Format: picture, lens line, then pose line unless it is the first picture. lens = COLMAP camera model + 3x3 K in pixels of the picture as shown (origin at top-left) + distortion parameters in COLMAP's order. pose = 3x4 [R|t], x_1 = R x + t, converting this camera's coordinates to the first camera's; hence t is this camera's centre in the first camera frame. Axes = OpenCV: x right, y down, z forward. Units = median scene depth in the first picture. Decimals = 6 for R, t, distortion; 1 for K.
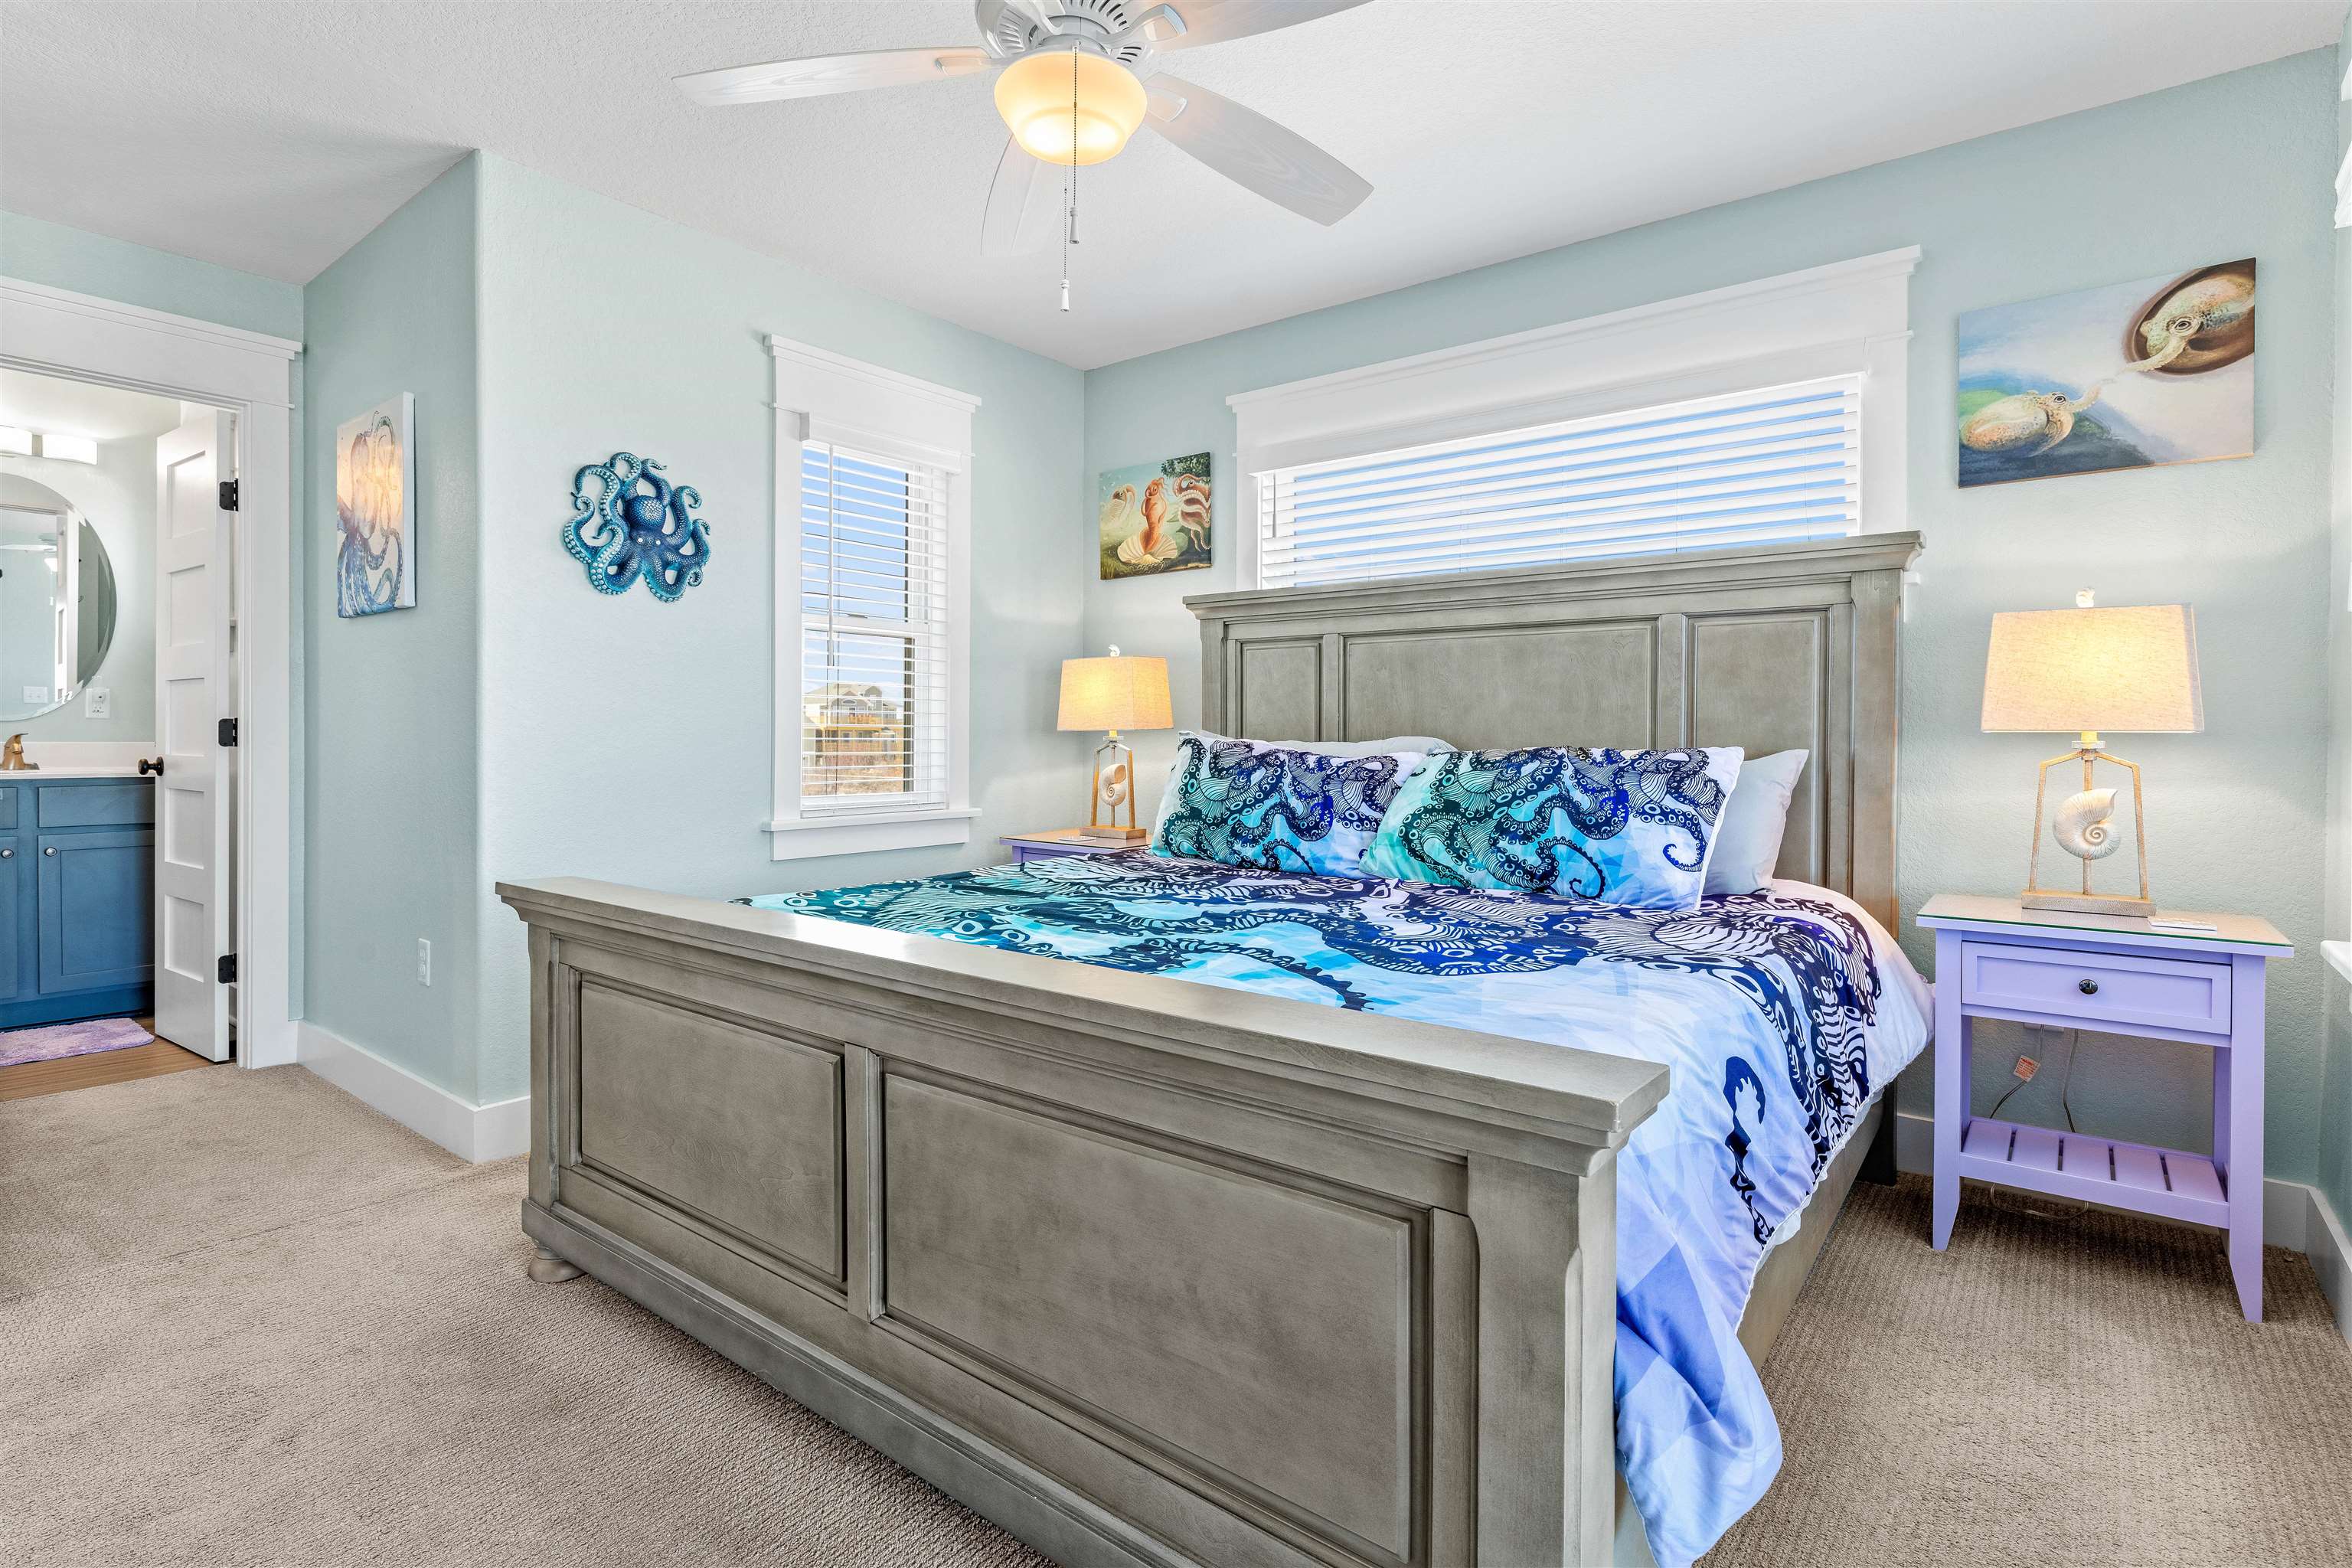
lens RADIAL K [[1145.9, 0, 1178.1], [0, 1145.9, 747.0], [0, 0, 1]] dist [0.000161, 0.000119]
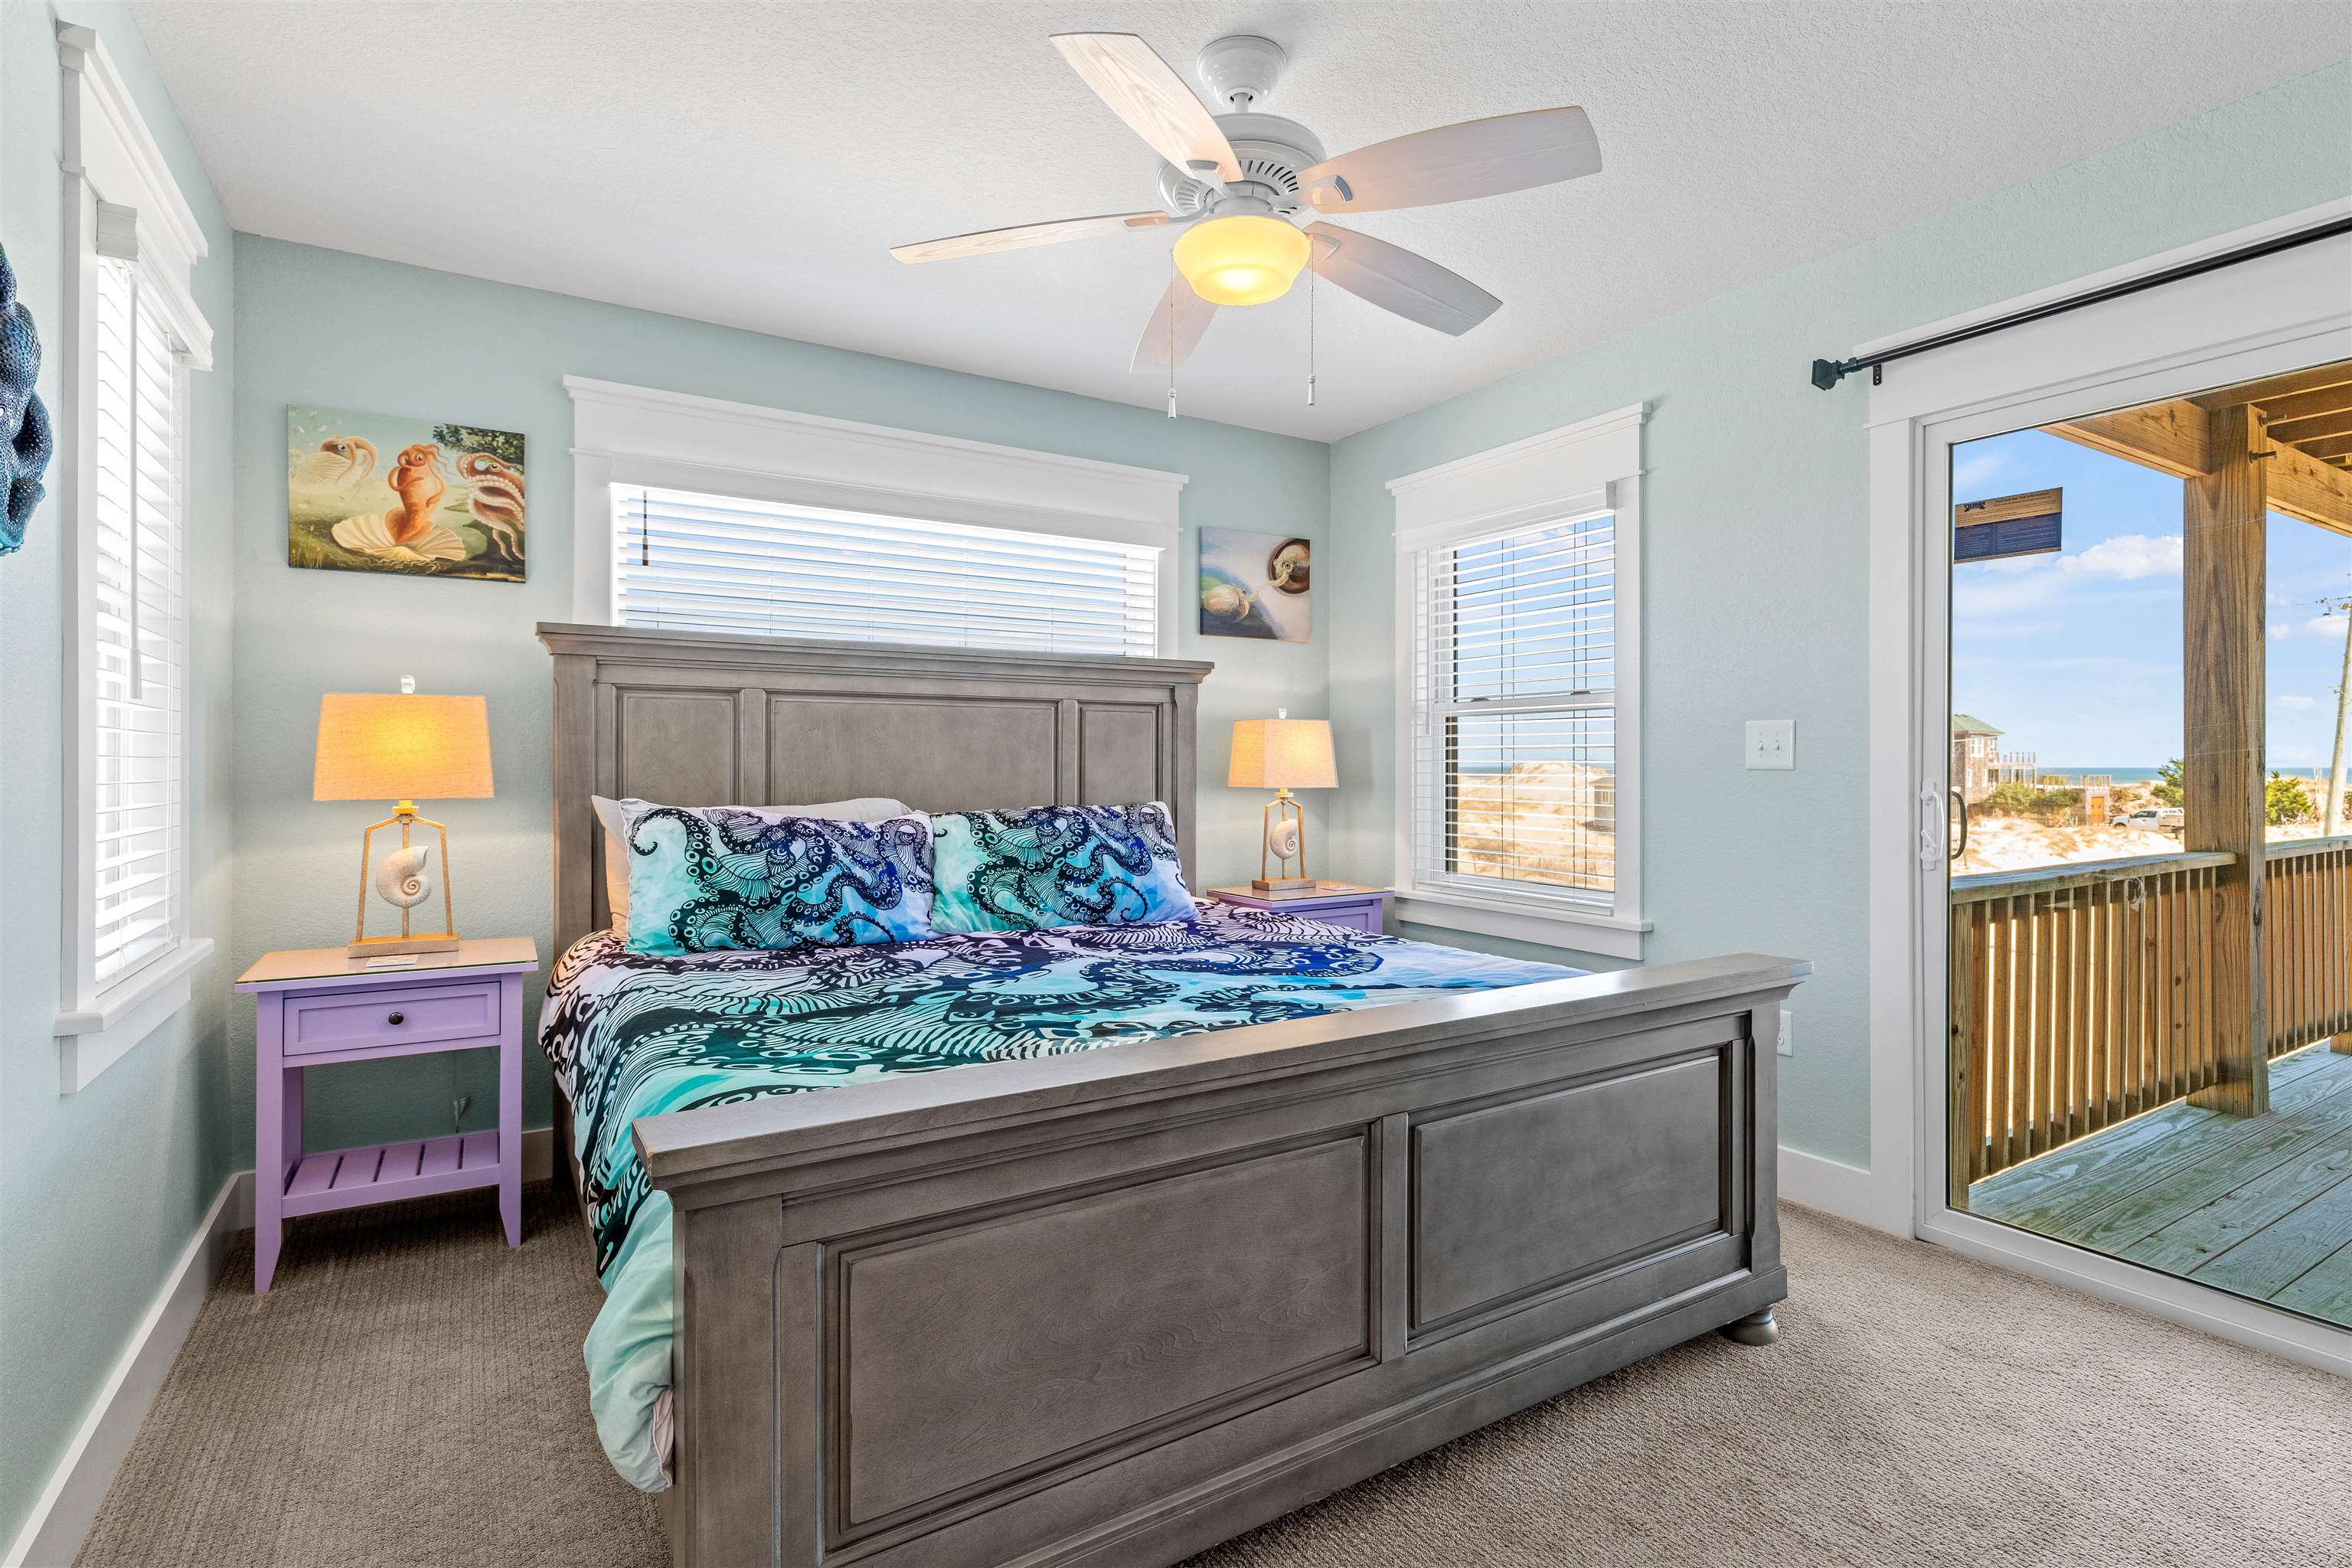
lens RADIAL K [[1145.9, 0, 1179.4], [0, 1145.9, 766.2], [0, 0, 1]] dist [0.000161, 0.000119]
pose [[0.335982, -0.007338, 0.941840, -0.728328], [0.008857, 0.999950, 0.004631, -0.043618], [-0.941827, 0.006786, 0.336030, 0.429267]]
